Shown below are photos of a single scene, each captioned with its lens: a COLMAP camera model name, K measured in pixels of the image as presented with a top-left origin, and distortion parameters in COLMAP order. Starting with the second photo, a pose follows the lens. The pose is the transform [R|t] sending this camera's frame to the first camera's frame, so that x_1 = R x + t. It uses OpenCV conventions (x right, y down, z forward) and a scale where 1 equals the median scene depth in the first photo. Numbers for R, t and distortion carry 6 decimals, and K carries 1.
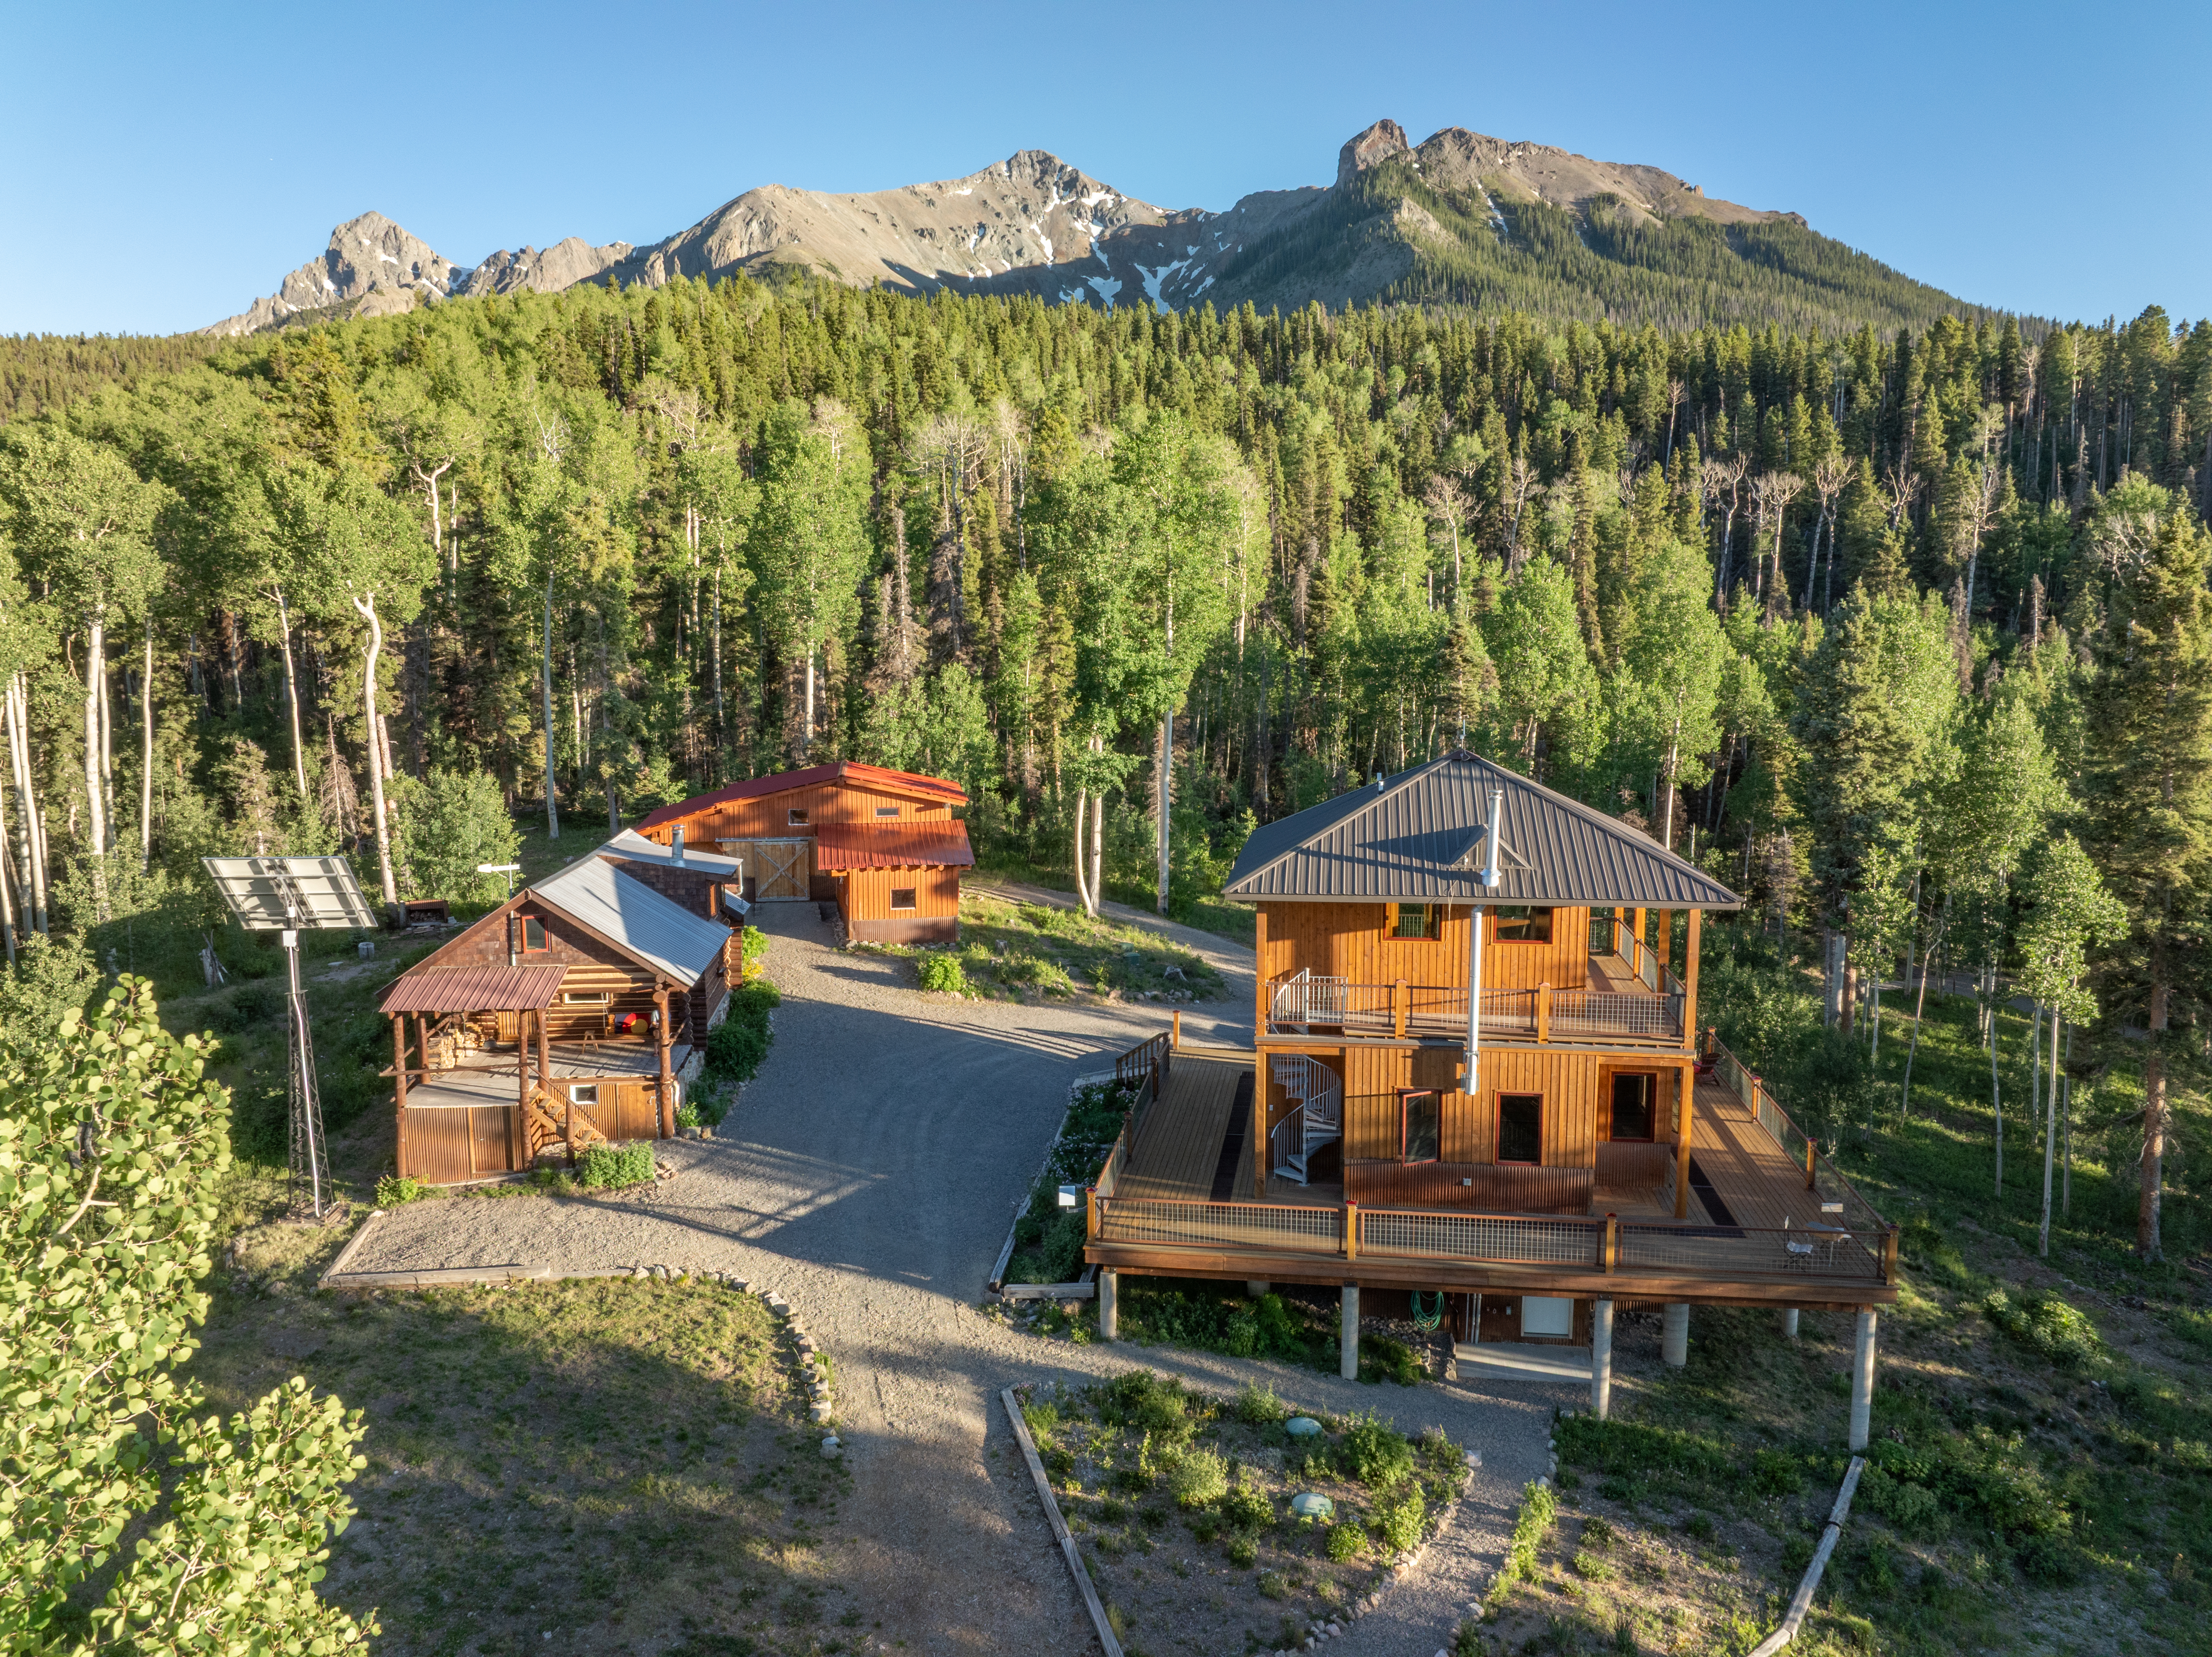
lens RADIAL K [[1408.4, 0, 1057.4], [0, 1408.4, 747.3], [0, 0, 1]] dist [-0.027535, 0.005208]
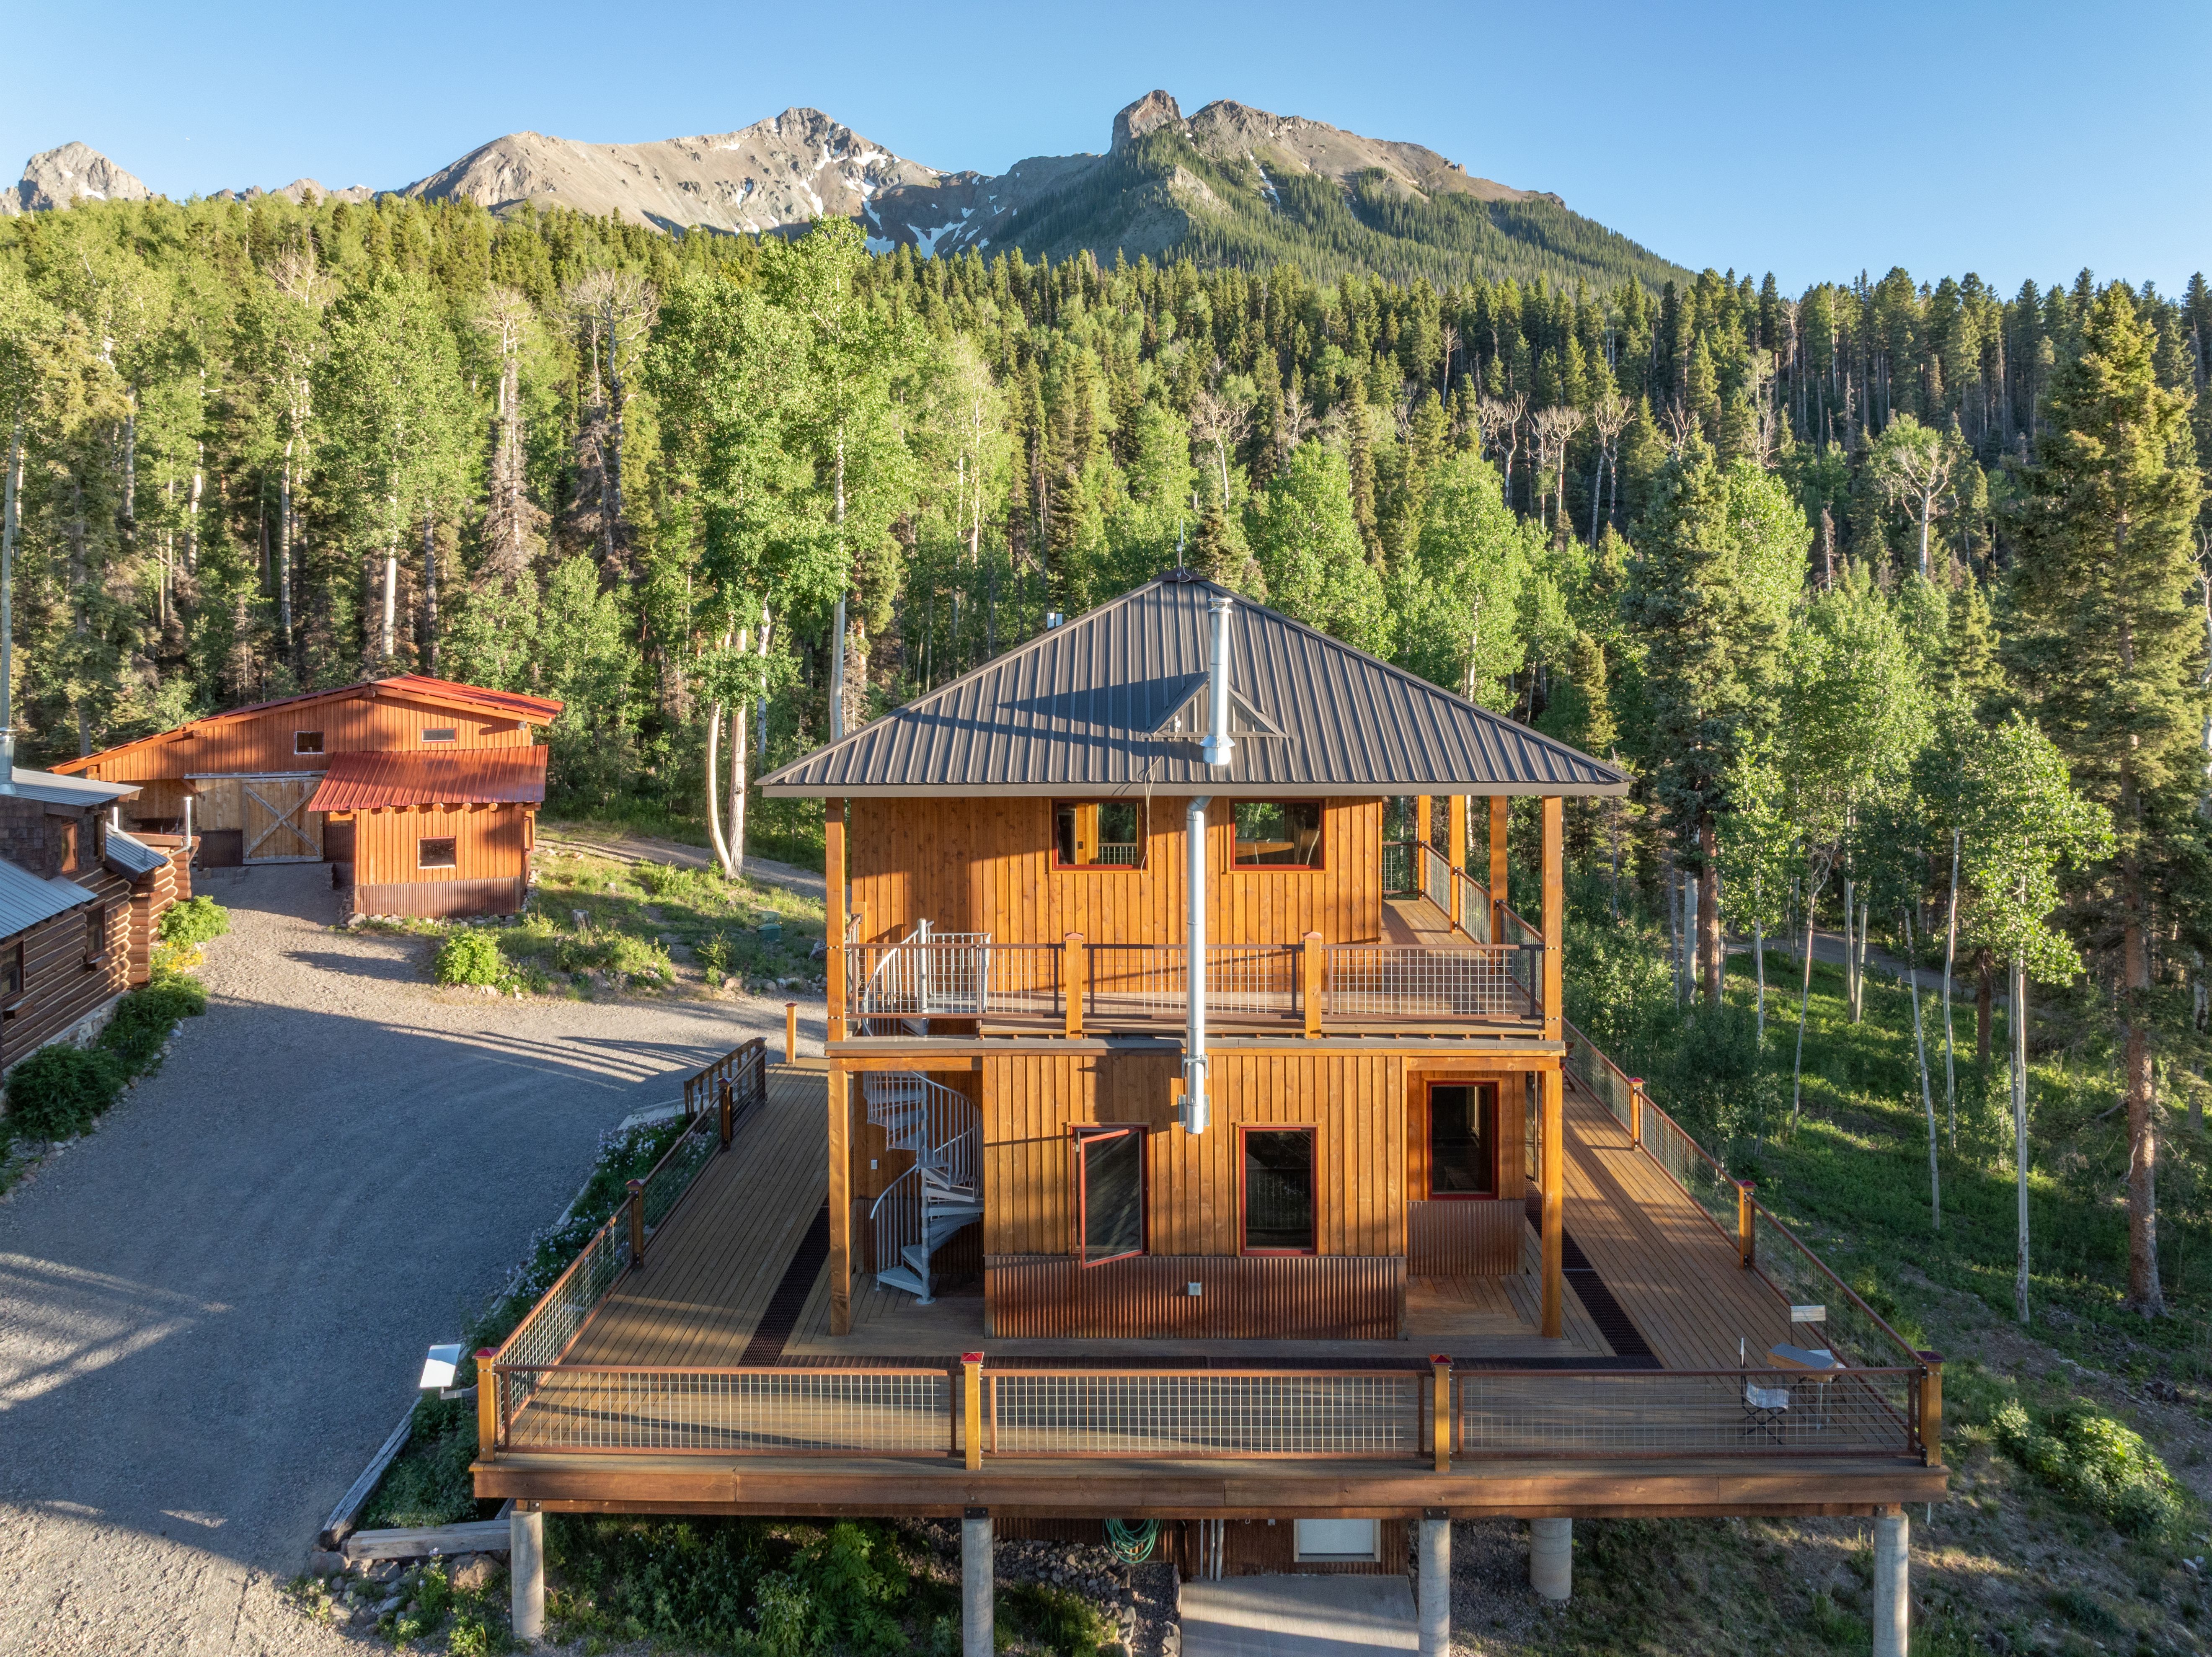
lens RADIAL K [[1487.0, 0, 1007.8], [0, 1487.0, 566.0], [0, 0, 1]] dist [-0.017661, 0.000400]
pose [[0.992624, 0.004087, 0.121165, 0.086430], [0.008728, 0.994429, -0.105045, 0.047625], [-0.120919, 0.105327, 0.987059, 0.230742]]
